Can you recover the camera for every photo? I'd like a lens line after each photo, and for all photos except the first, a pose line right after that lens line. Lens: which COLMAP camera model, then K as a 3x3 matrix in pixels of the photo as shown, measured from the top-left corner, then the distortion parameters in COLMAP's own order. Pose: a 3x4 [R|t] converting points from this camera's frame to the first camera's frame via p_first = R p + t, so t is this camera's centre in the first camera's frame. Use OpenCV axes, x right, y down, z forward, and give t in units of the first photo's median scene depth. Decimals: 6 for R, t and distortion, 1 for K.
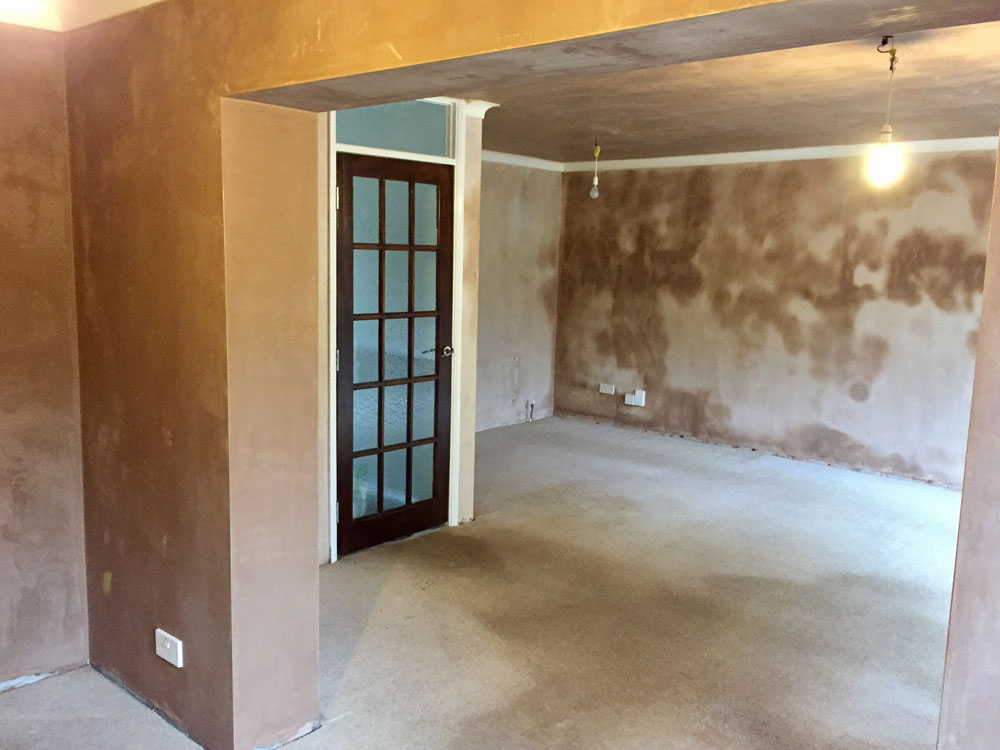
lens RADIAL K [[879.2, 0, 502.0], [0, 879.2, 371.7], [0, 0, 1]] dist [0.049239, -0.004806]
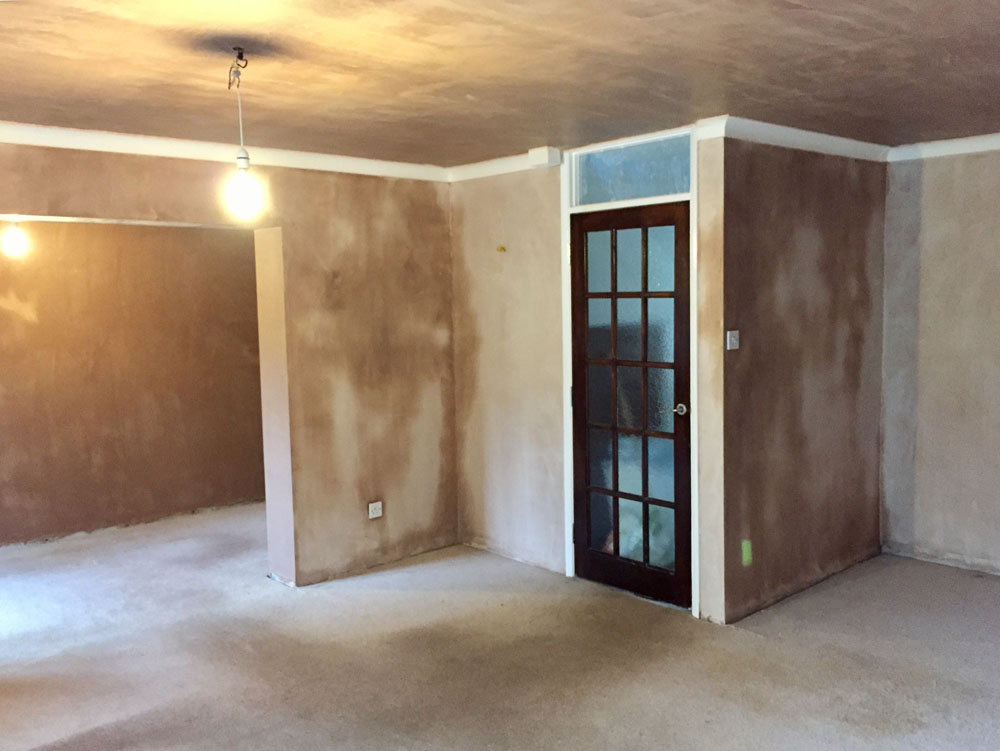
lens RADIAL K [[879.2, 0, 502.0], [0, 879.2, 372.2], [0, 0, 1]] dist [0.049239, -0.004806]
pose [[-0.092158, 0.063510, -0.993717, 0.862118], [-0.123259, 0.989561, 0.074675, -0.107696], [0.988086, 0.129366, -0.083367, 0.921065]]
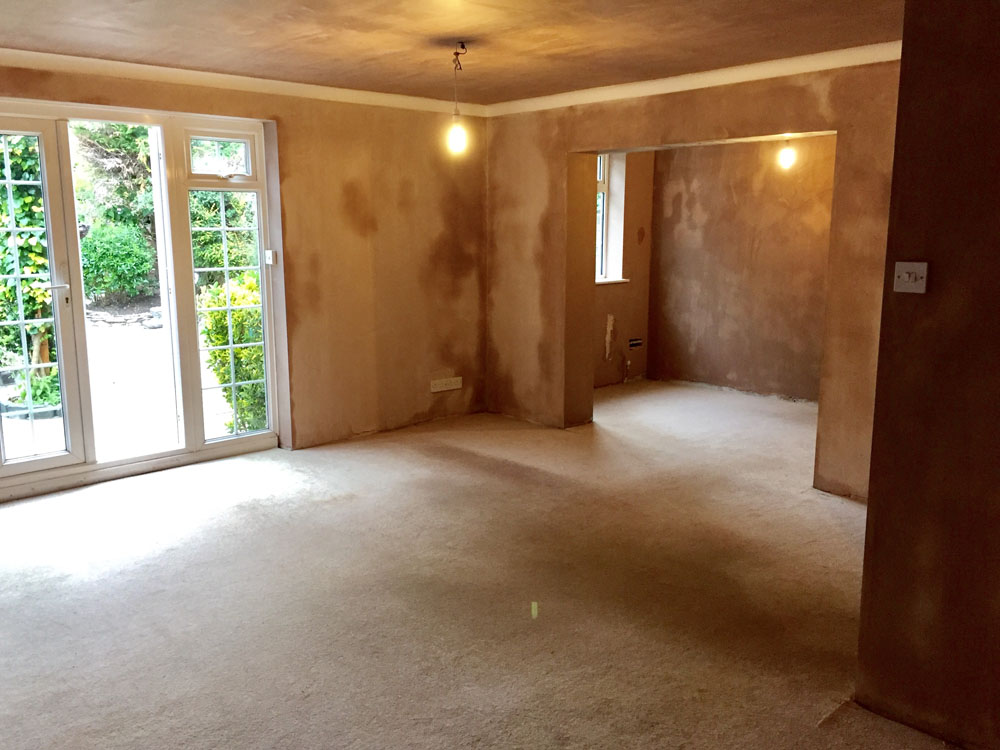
lens RADIAL K [[879.2, 0, 502.0], [0, 879.2, 371.7], [0, 0, 1]] dist [0.049239, -0.004806]
pose [[-0.995503, -0.042474, 0.084674, 0.176645], [-0.013770, 0.949237, 0.314261, -0.213819], [-0.093723, 0.311682, -0.945553, 1.617628]]
